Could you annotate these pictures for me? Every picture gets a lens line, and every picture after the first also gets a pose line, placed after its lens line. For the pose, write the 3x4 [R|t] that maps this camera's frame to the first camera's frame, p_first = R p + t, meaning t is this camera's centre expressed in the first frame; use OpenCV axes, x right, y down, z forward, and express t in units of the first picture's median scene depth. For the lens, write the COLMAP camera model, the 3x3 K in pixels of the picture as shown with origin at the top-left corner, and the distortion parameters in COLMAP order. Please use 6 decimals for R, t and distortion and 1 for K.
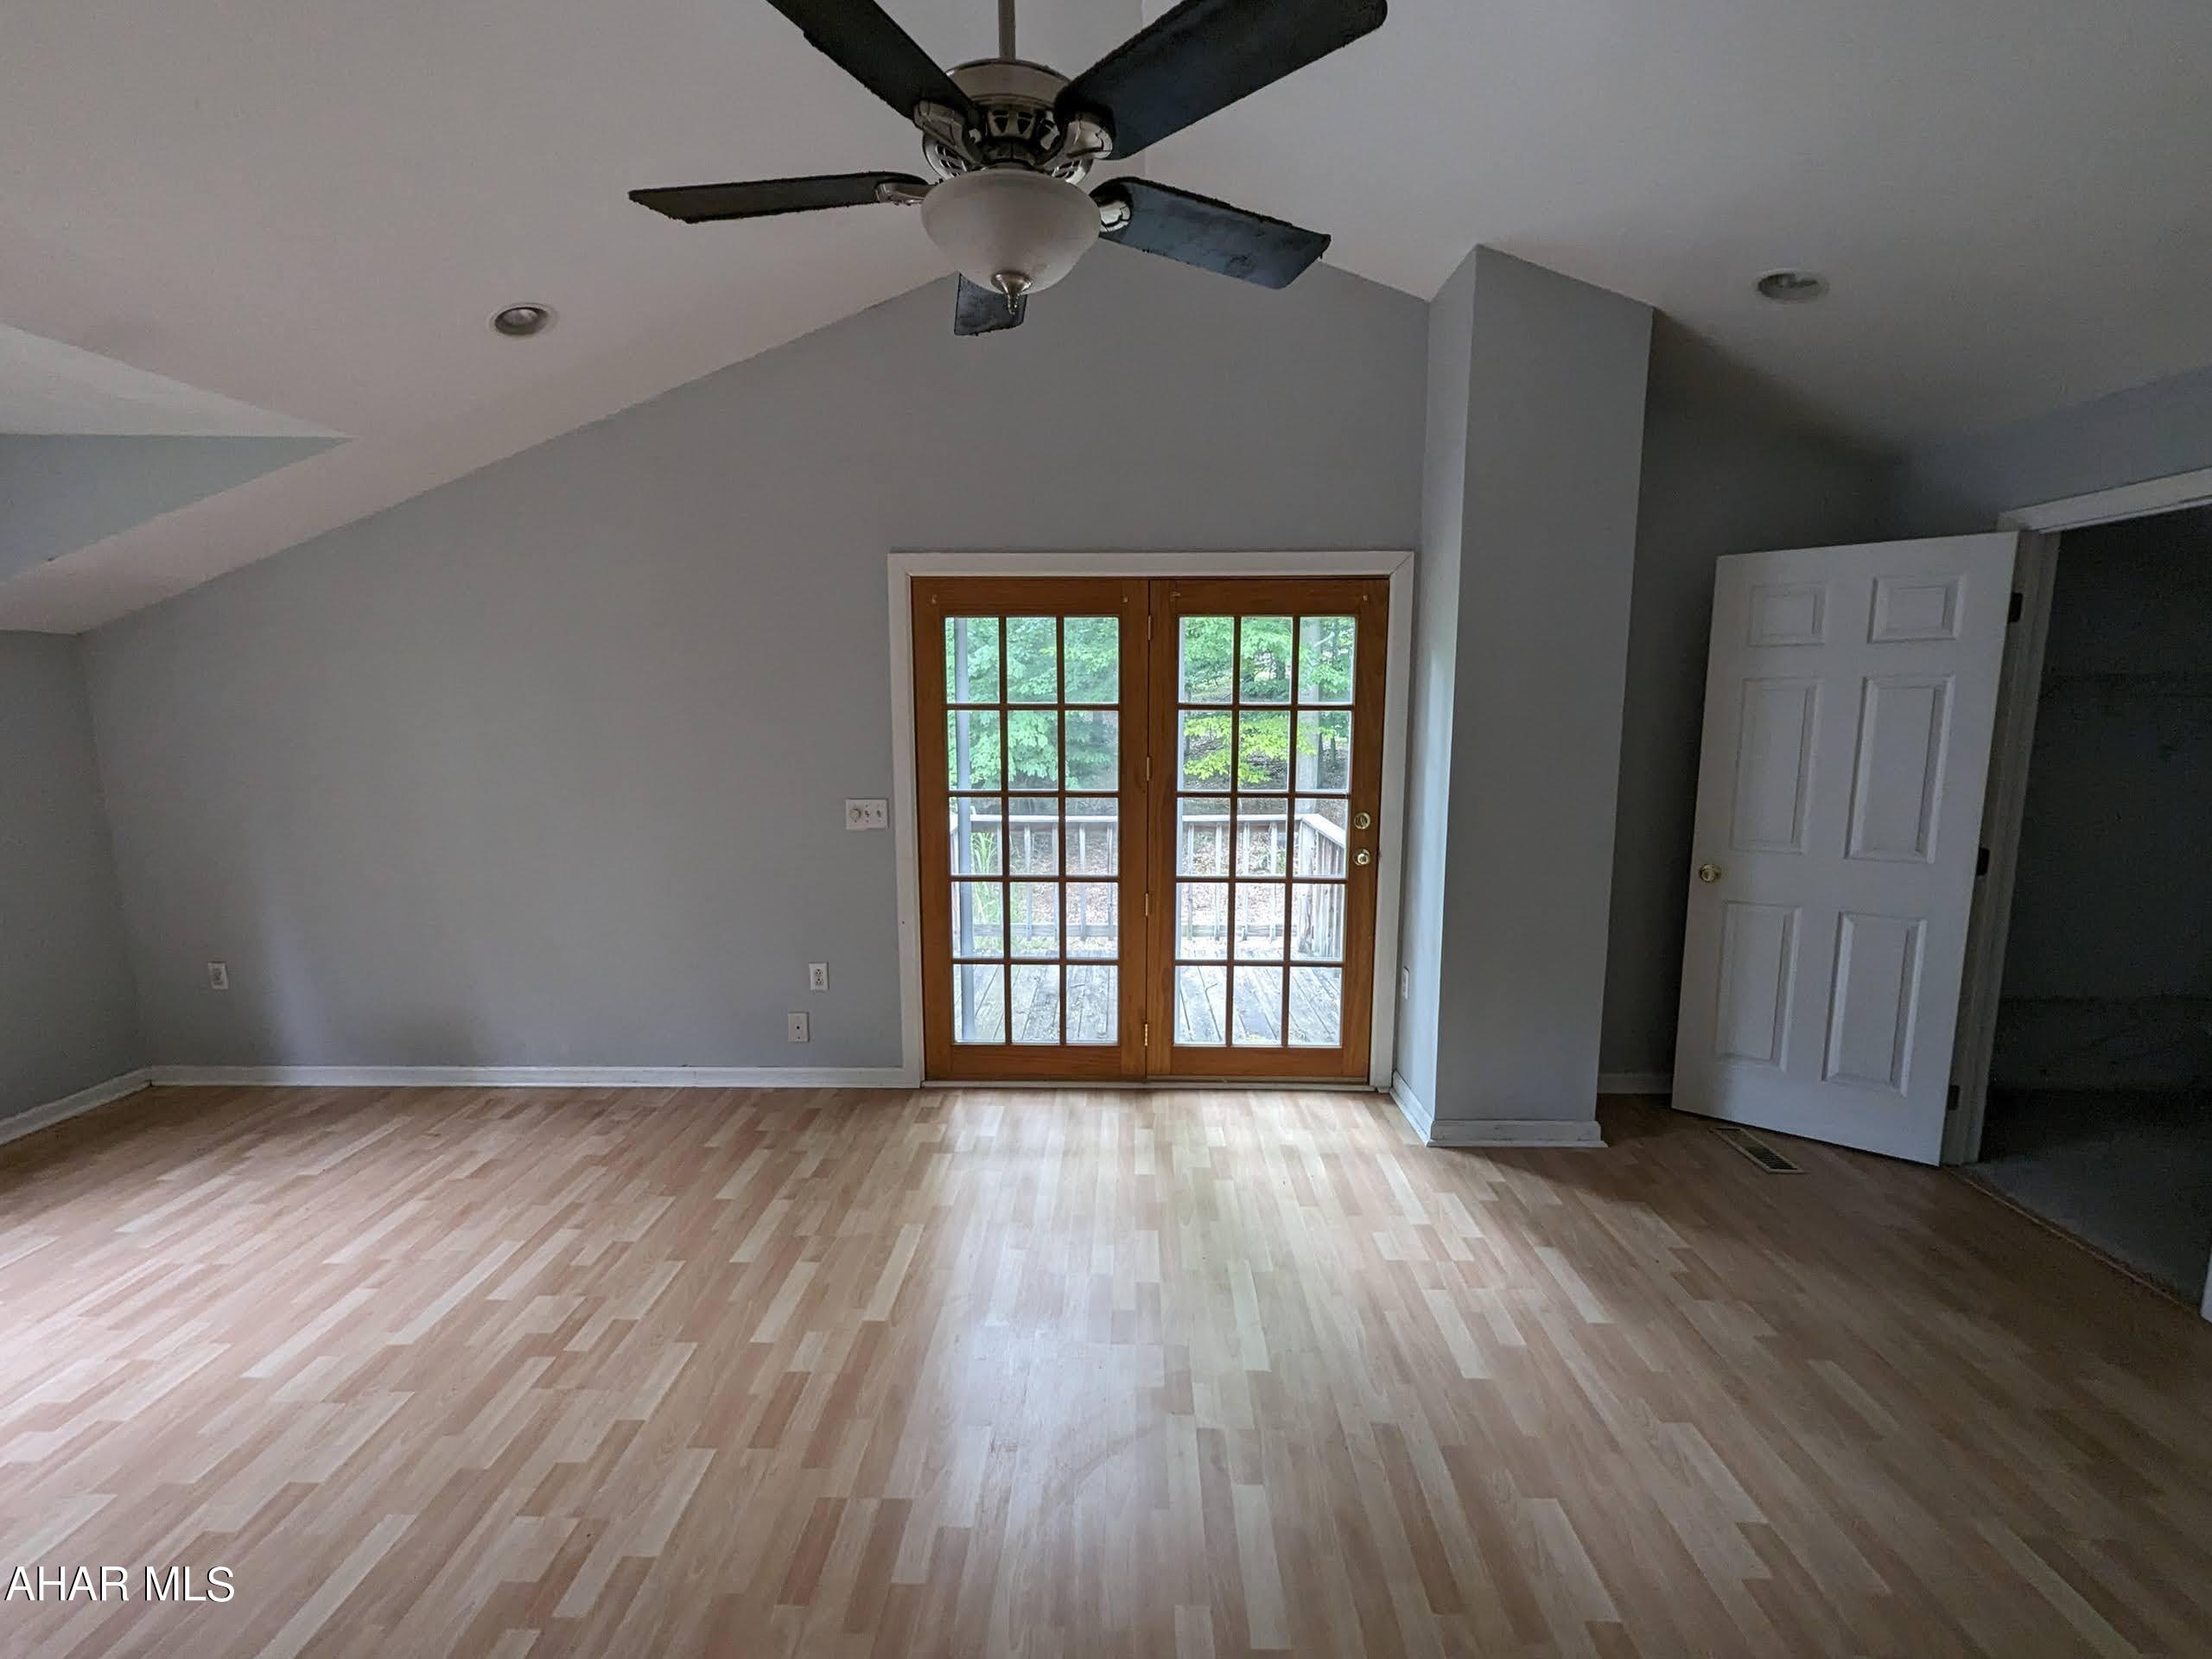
lens RADIAL K [[921.4, 0, 1100.5], [0, 921.4, 828.8], [0, 0, 1]] dist [0.002958, -0.000483]
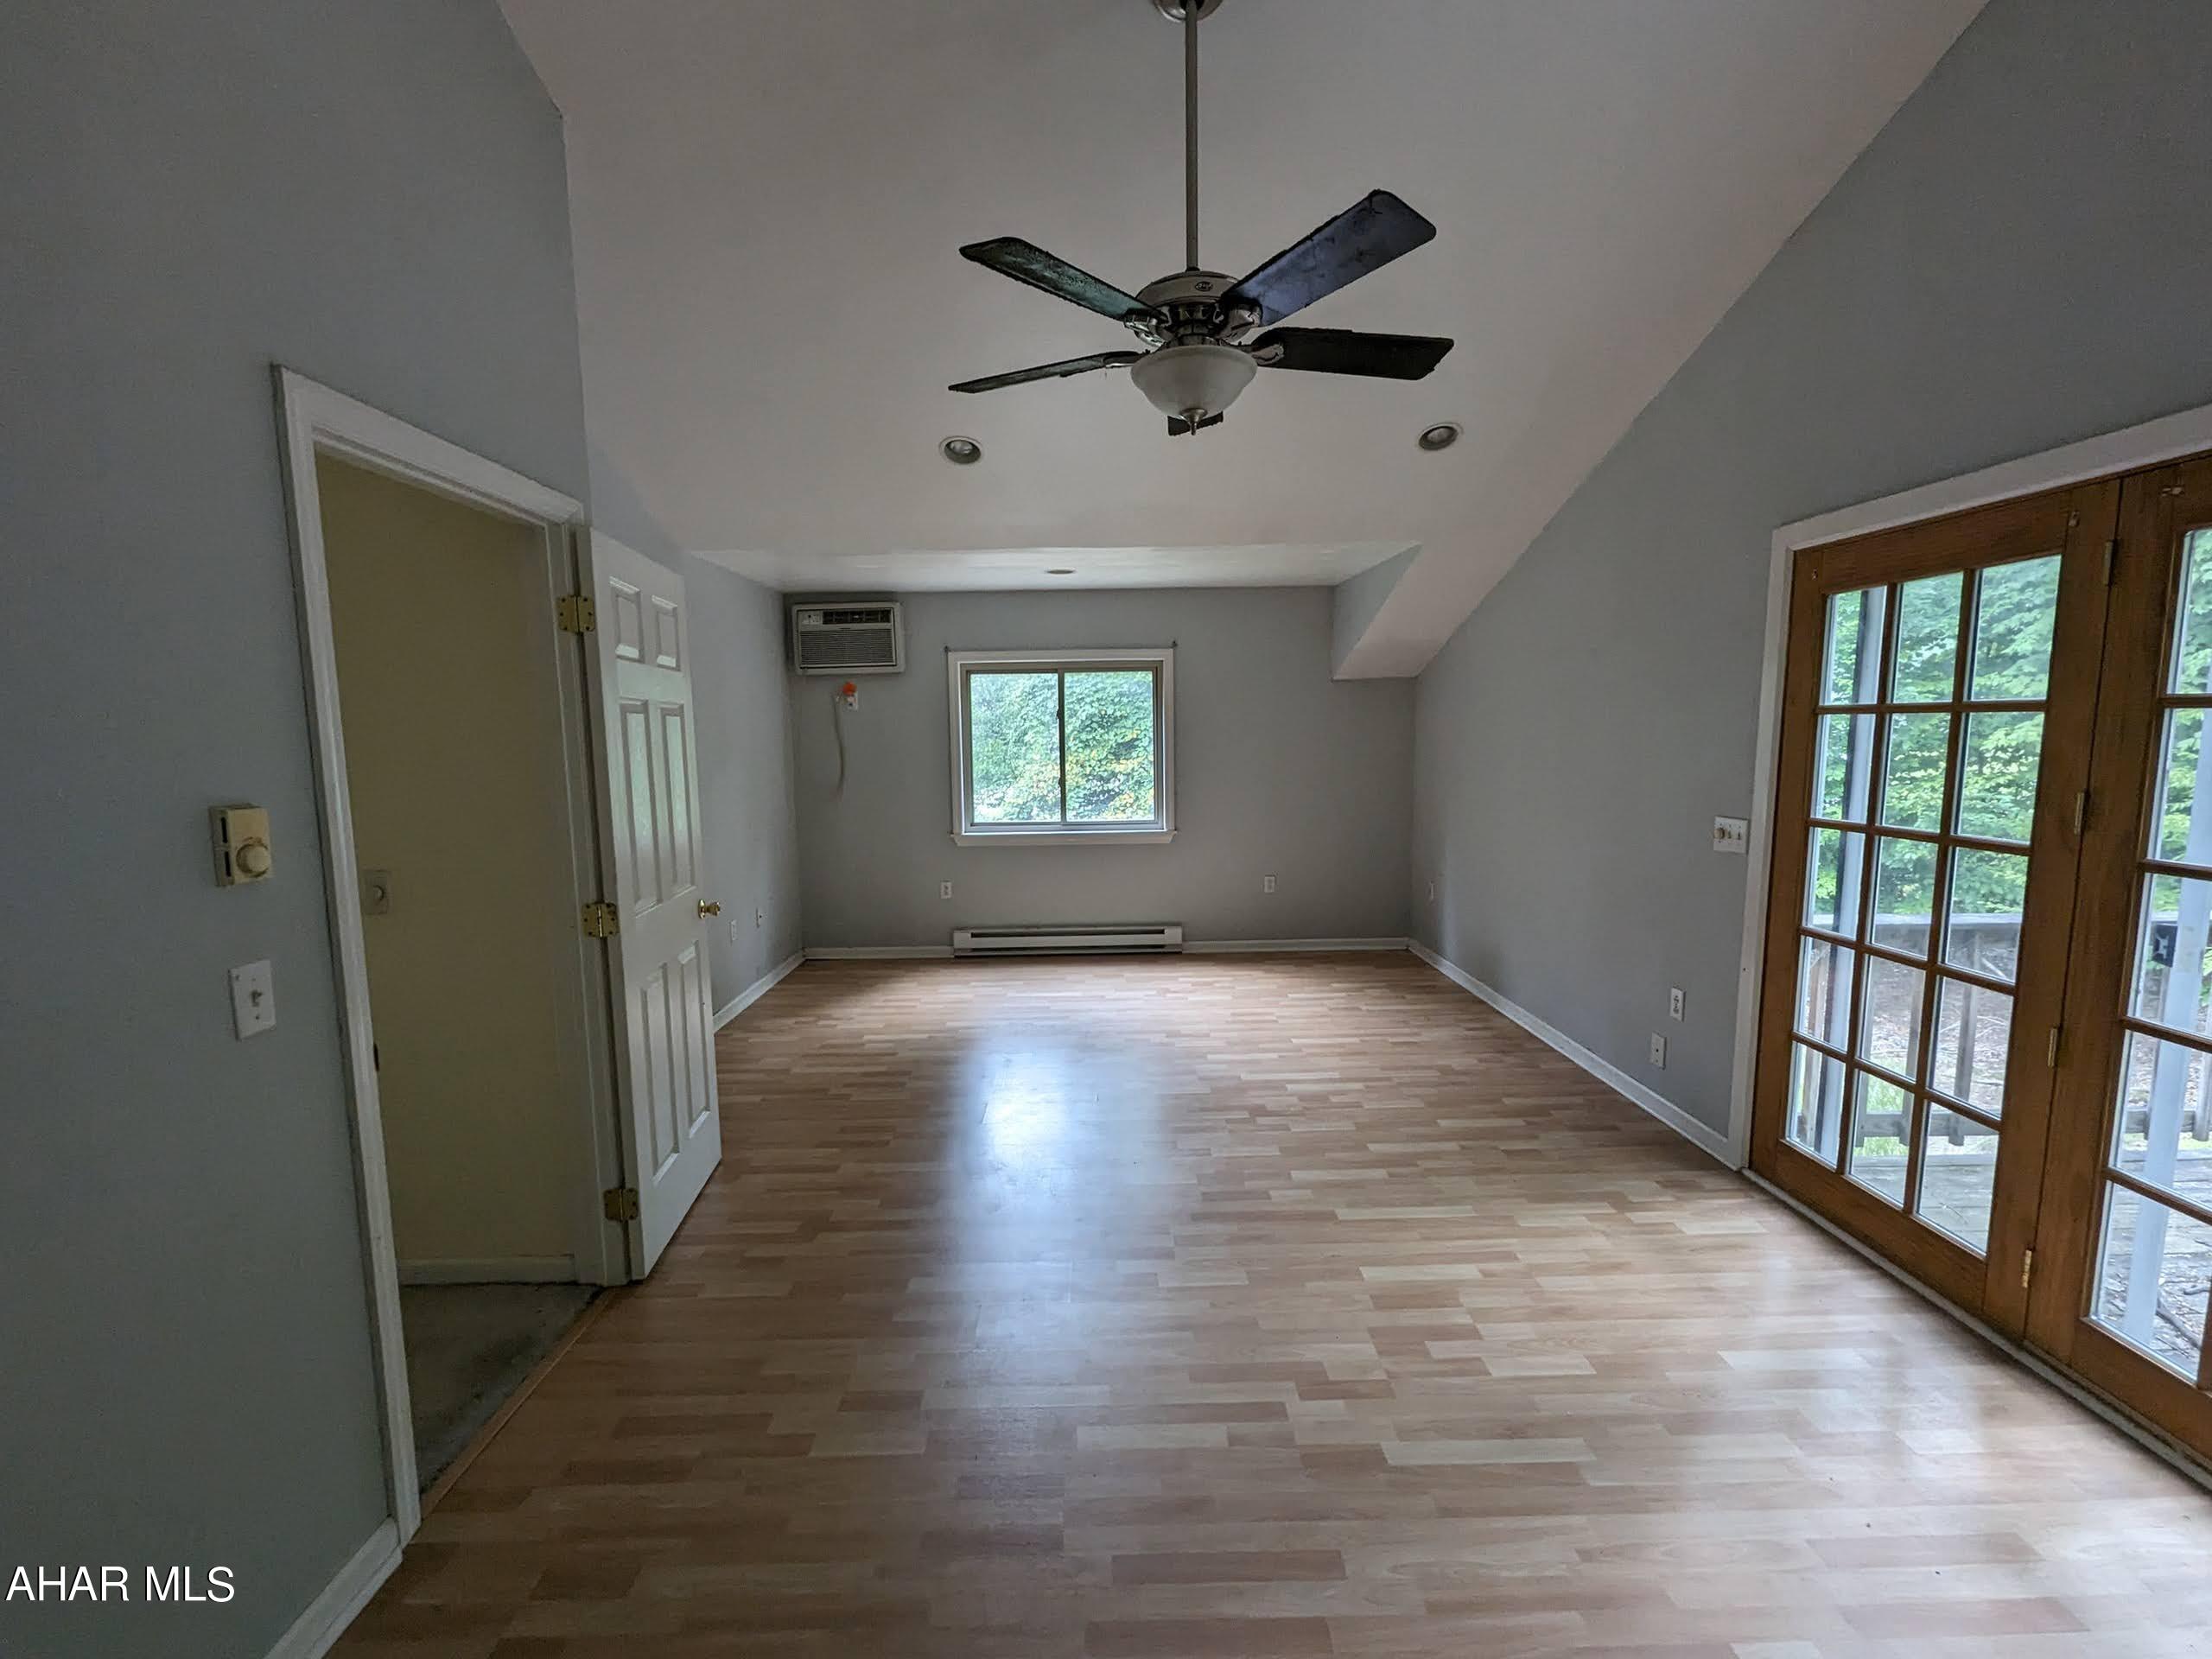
lens RADIAL K [[921.4, 0, 1108.3], [0, 921.4, 835.3], [0, 0, 1]] dist [0.002958, -0.000483]
pose [[0.043434, 0.116570, -0.992232, 0.693130], [-0.119985, 0.986590, 0.110654, -0.050365], [0.991825, 0.114247, 0.056838, 0.437178]]
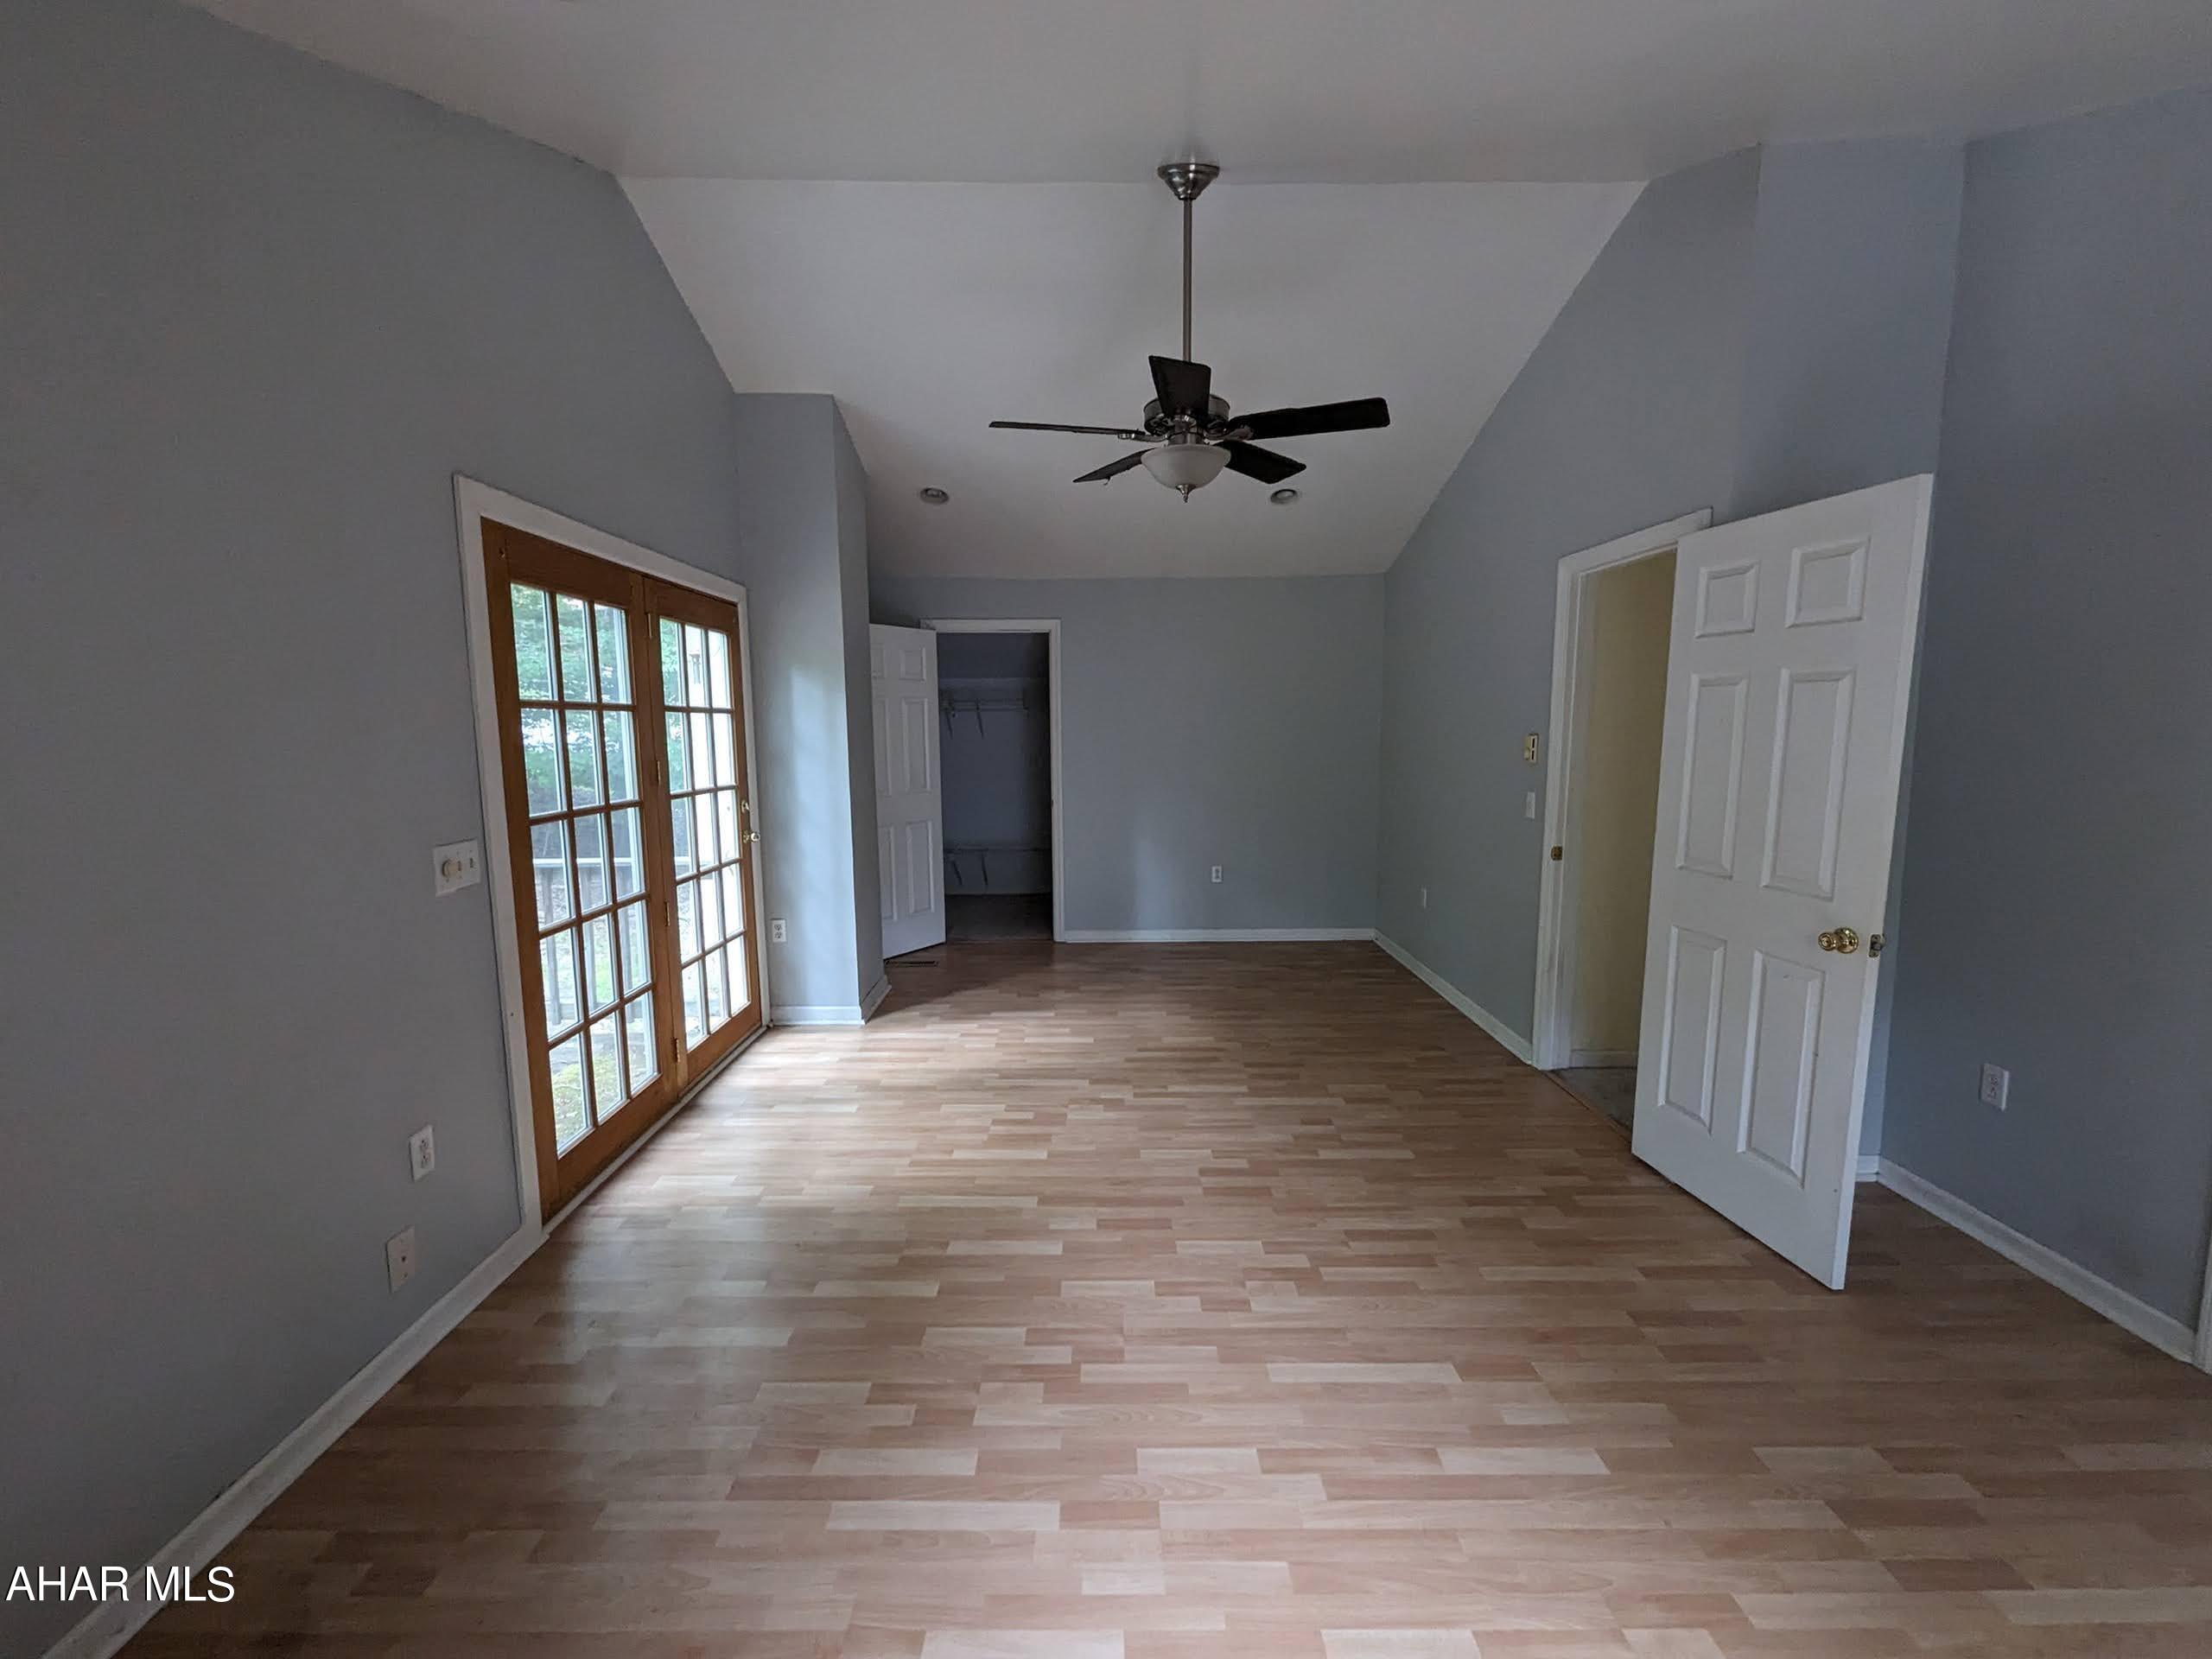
lens RADIAL K [[921.4, 0, 1105.6], [0, 921.4, 827.7], [0, 0, 1]] dist [0.002958, -0.000483]
pose [[-0.033687, -0.114461, 0.992856, -1.078652], [0.138104, 0.983357, 0.118052, -0.067116], [-0.989845, 0.141094, -0.017319, 0.661276]]
